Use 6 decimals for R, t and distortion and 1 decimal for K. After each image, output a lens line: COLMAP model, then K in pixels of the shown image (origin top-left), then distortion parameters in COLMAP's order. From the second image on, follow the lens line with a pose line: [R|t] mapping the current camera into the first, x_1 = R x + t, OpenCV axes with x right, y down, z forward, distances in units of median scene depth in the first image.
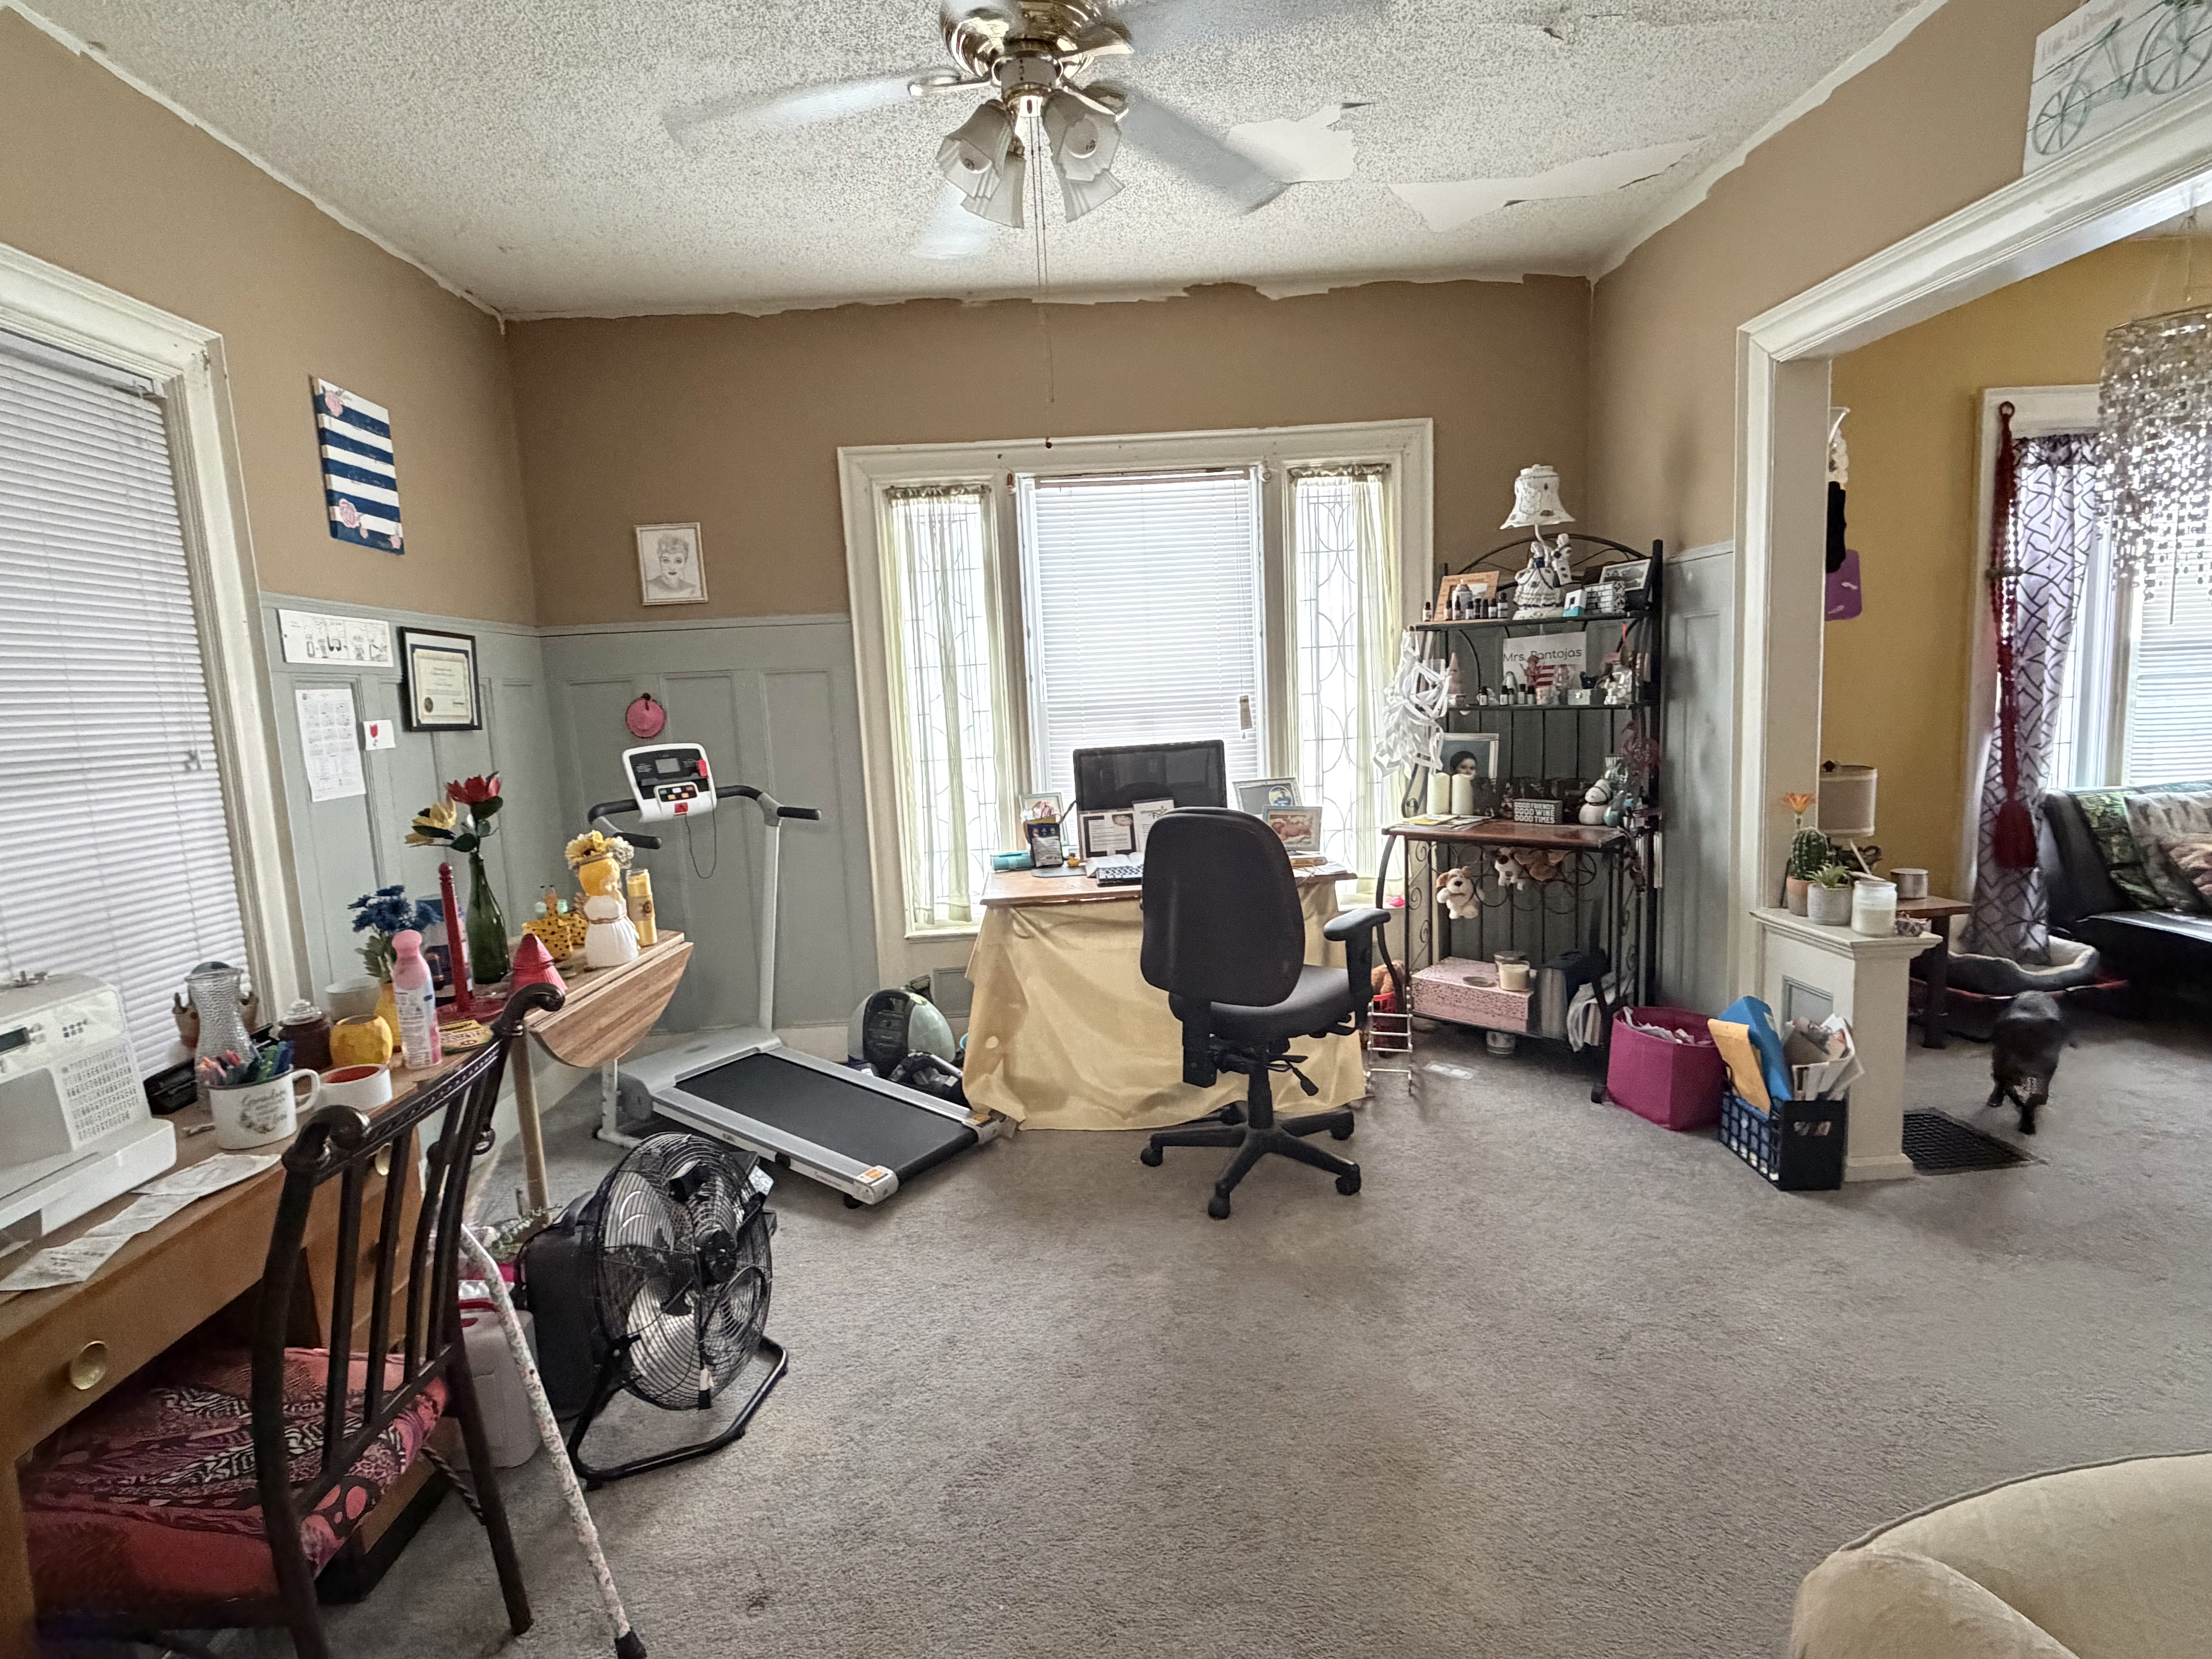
lens RADIAL K [[1112.0, 0, 1105.8], [0, 1112.0, 831.3], [0, 0, 1]] dist [0.000632, -0.001273]
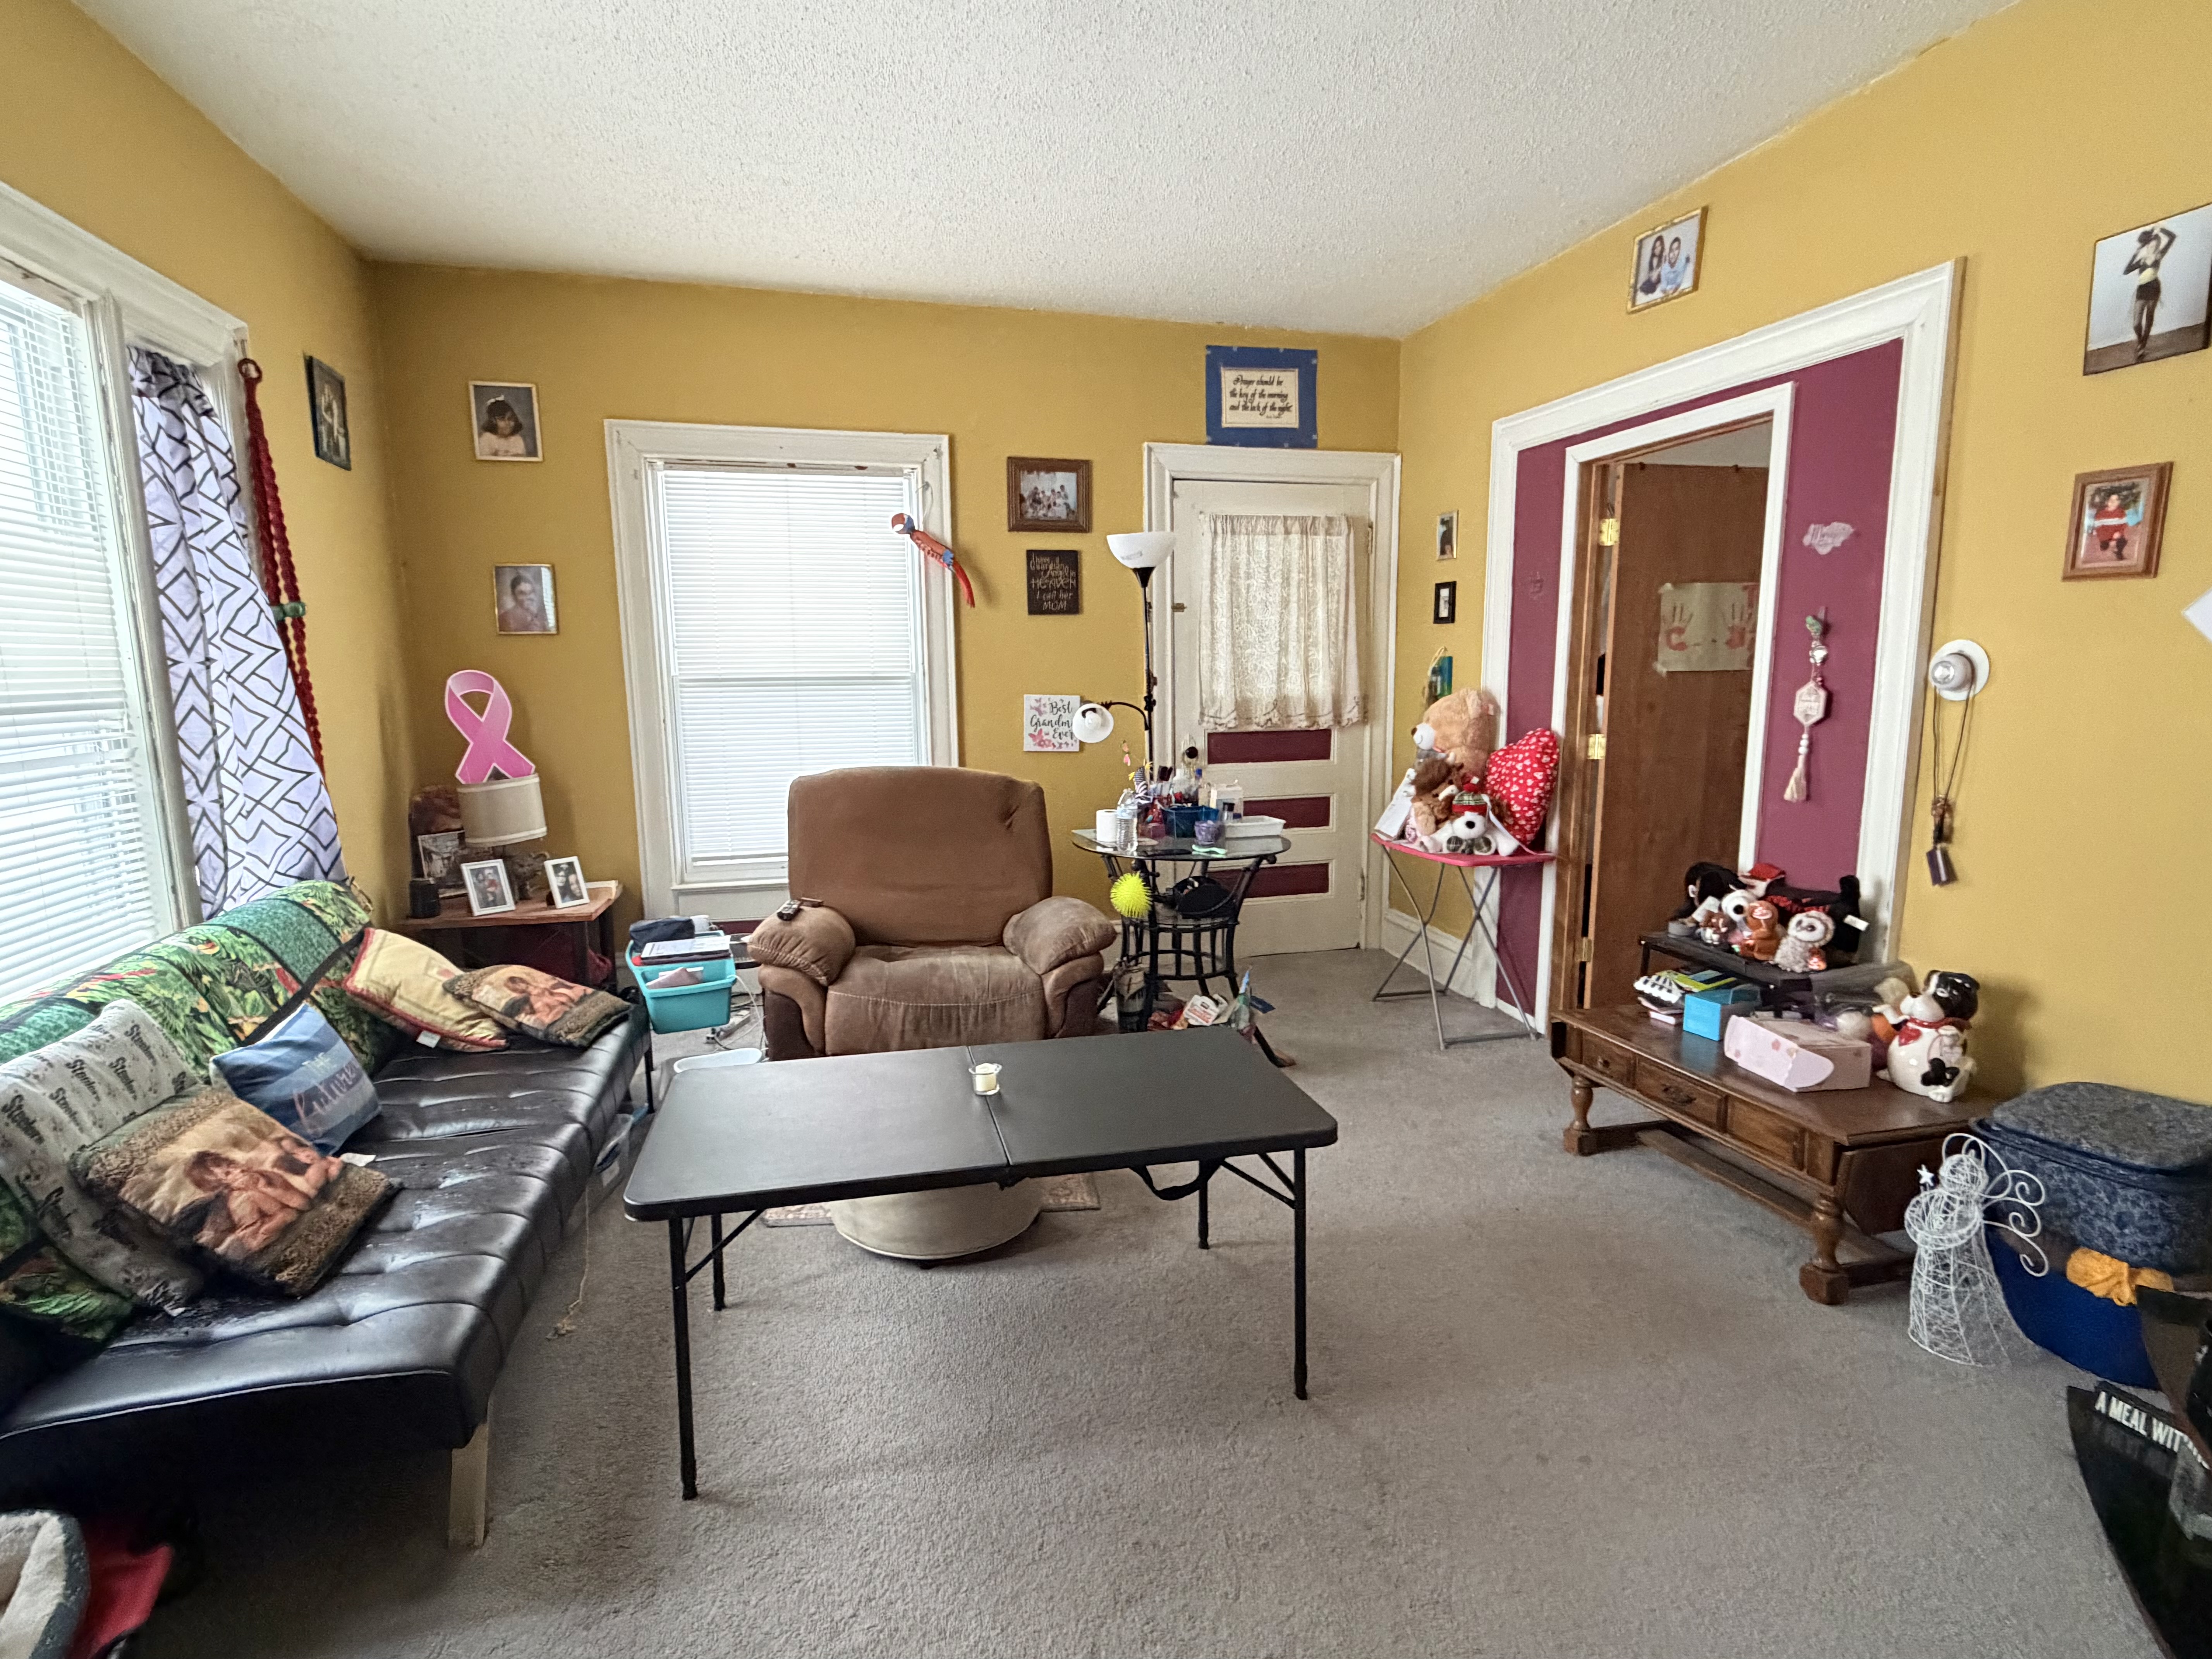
lens RADIAL K [[1112.0, 0, 1105.3], [0, 1112.0, 832.9], [0, 0, 1]] dist [0.000632, -0.001273]
pose [[-0.202025, -0.096920, 0.974573, 0.470981], [0.144005, 0.981336, 0.127444, -0.117030], [-0.968735, 0.166090, -0.184298, 0.681654]]
